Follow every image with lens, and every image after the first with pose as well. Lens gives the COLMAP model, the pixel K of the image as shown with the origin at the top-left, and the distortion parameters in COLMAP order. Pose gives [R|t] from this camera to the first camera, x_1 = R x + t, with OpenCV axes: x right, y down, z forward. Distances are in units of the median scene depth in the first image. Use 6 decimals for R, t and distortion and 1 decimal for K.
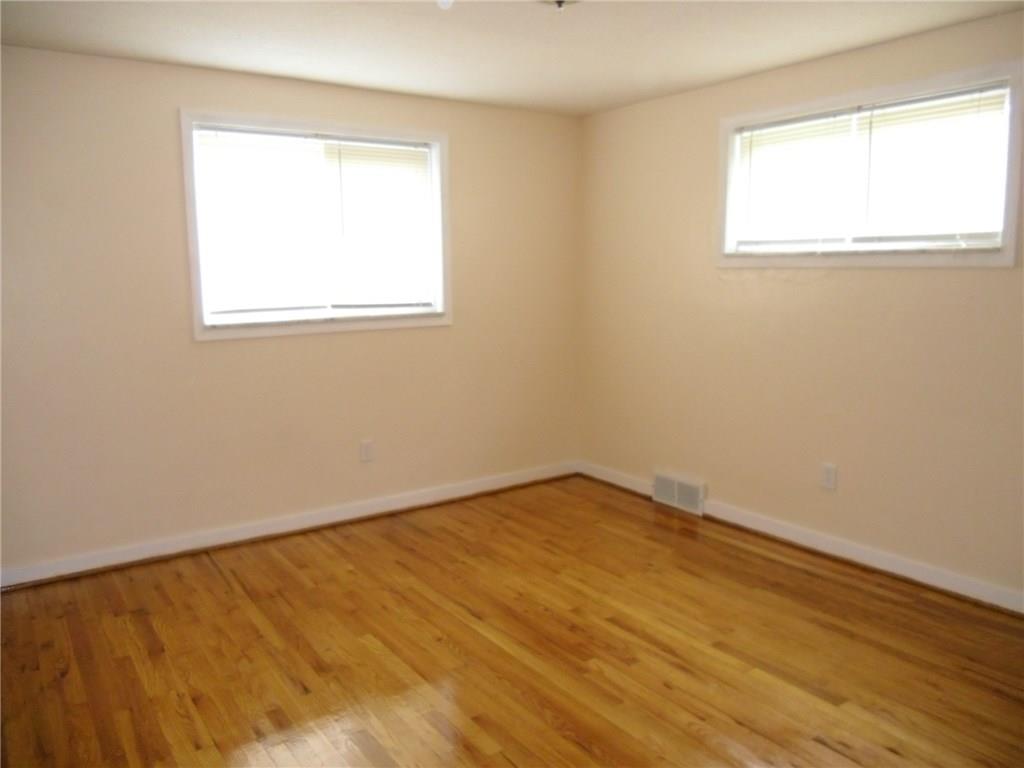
lens RADIAL K [[789.9, 0, 512.0], [0, 789.9, 384.0], [0, 0, 1]] dist [-0.032861, 0.021988]
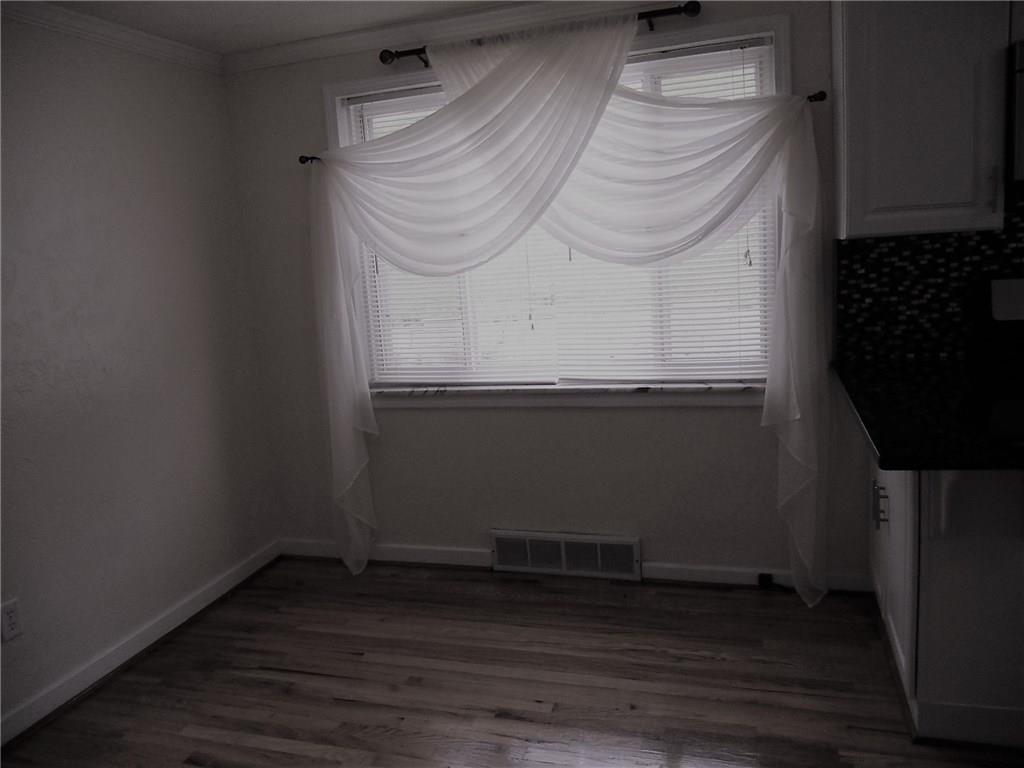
lens RADIAL K [[789.9, 0, 512.0], [0, 789.9, 384.0], [0, 0, 1]] dist [-0.032861, 0.021988]
pose [[0.779906, -0.150161, 0.607617, -0.298283], [0.150765, 0.987280, 0.050474, -0.076476], [-0.607468, 0.052243, 0.792625, 0.523166]]
